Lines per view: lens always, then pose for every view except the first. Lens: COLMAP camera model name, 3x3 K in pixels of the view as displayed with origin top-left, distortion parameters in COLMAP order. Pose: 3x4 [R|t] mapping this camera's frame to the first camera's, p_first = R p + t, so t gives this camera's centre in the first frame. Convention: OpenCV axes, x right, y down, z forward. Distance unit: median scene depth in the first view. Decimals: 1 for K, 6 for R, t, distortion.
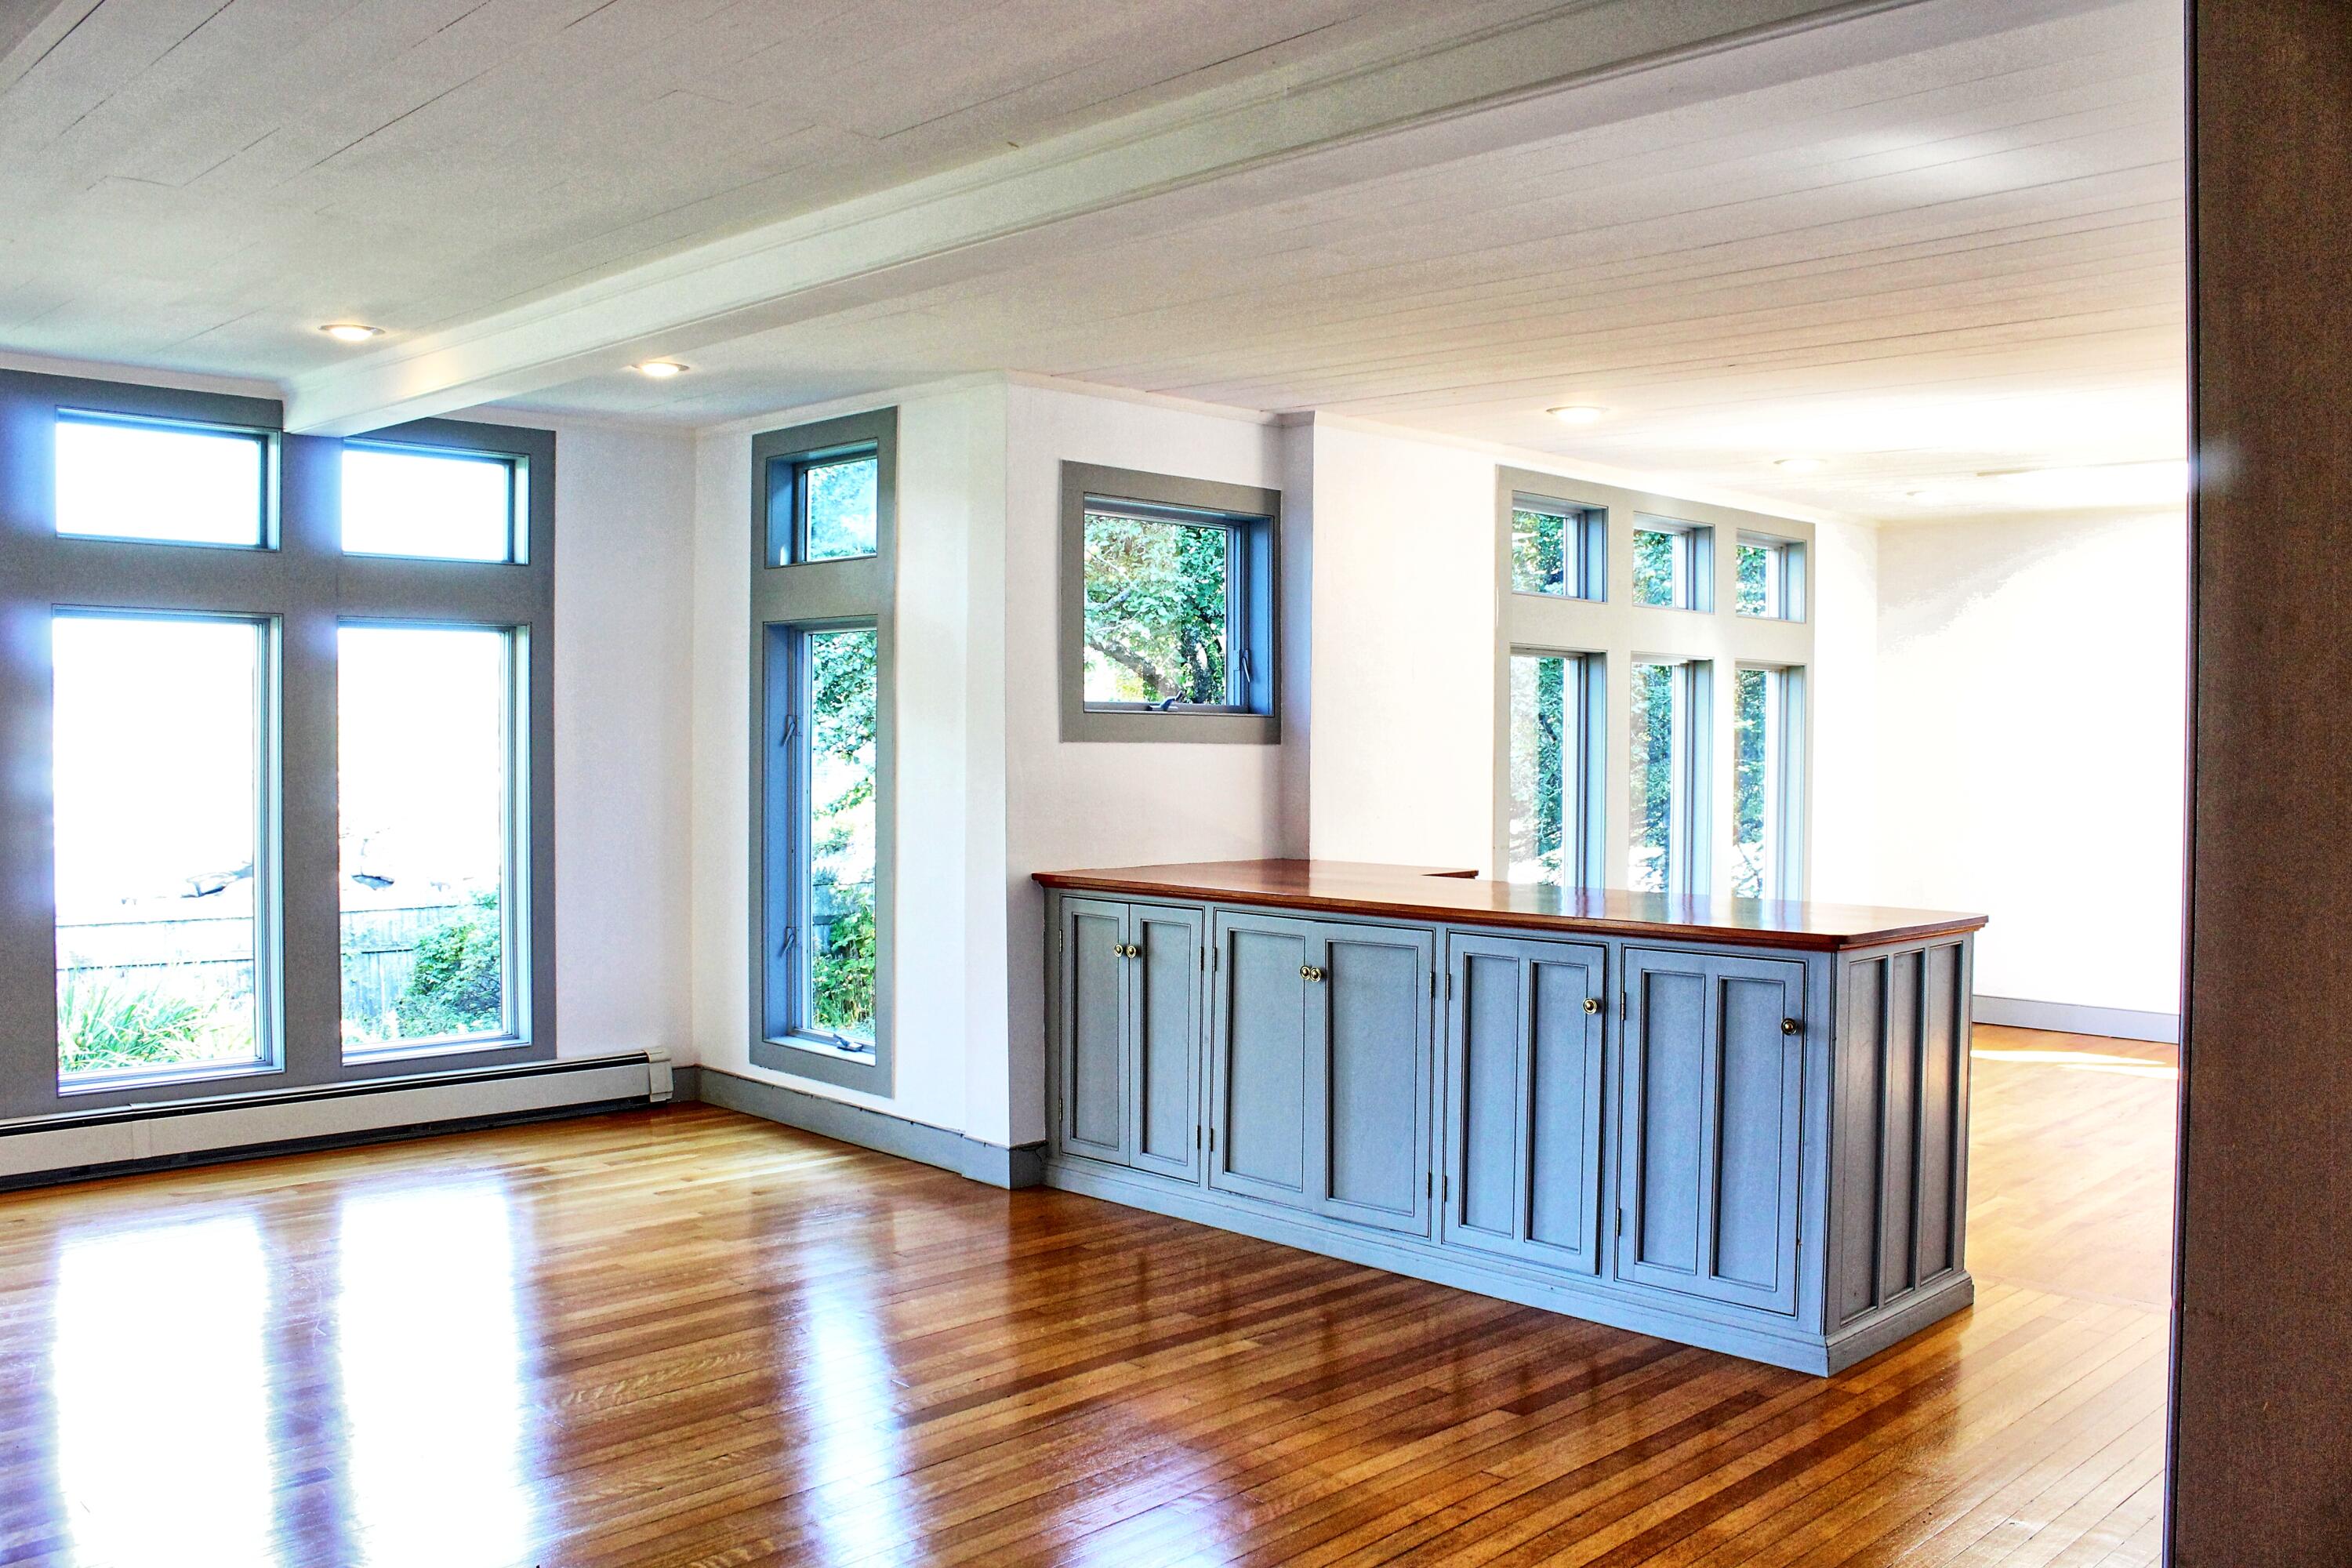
lens RADIAL K [[1956.7, 0, 1186.0], [0, 1956.7, 777.3], [0, 0, 1]] dist [-0.131802, 0.054676]
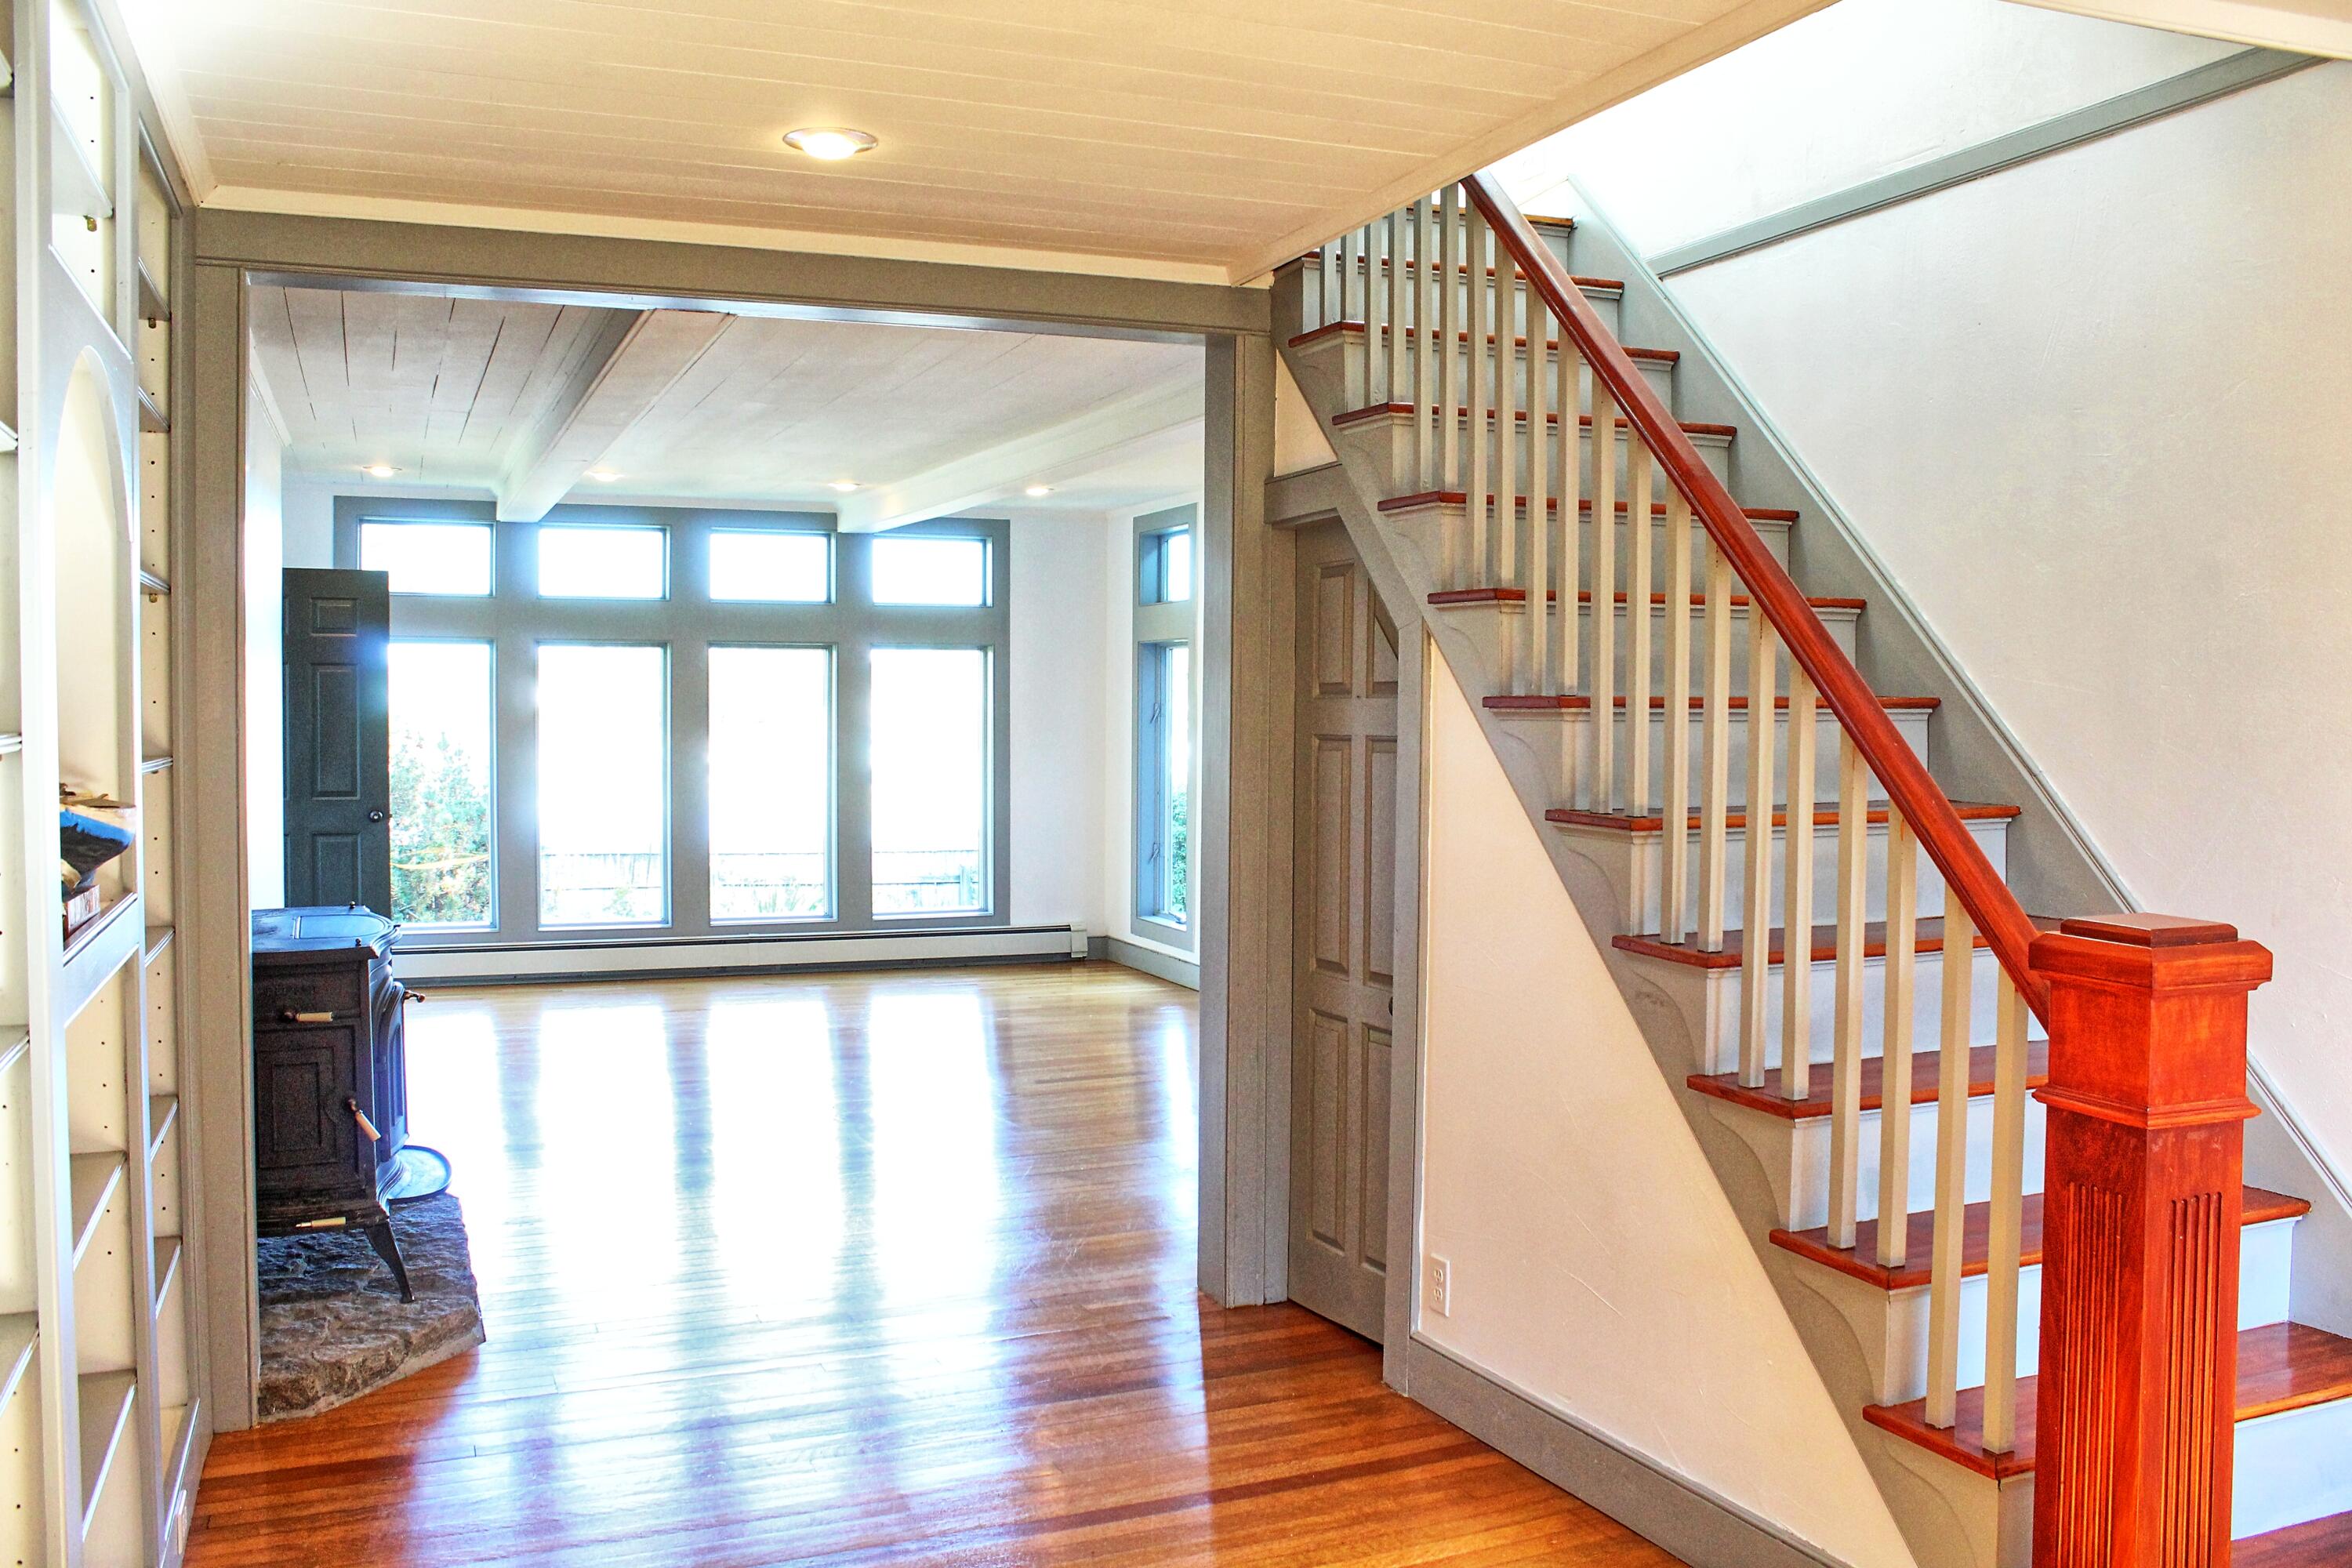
lens RADIAL K [[1956.7, 0, 1169.6], [0, 1956.7, 780.2], [0, 0, 1]] dist [-0.131802, 0.054676]
pose [[0.926064, 0.010918, -0.377209, 0.388463], [-0.006489, 0.999894, 0.013009, 0.008440], [0.377311, -0.009599, 0.926037, -0.412840]]
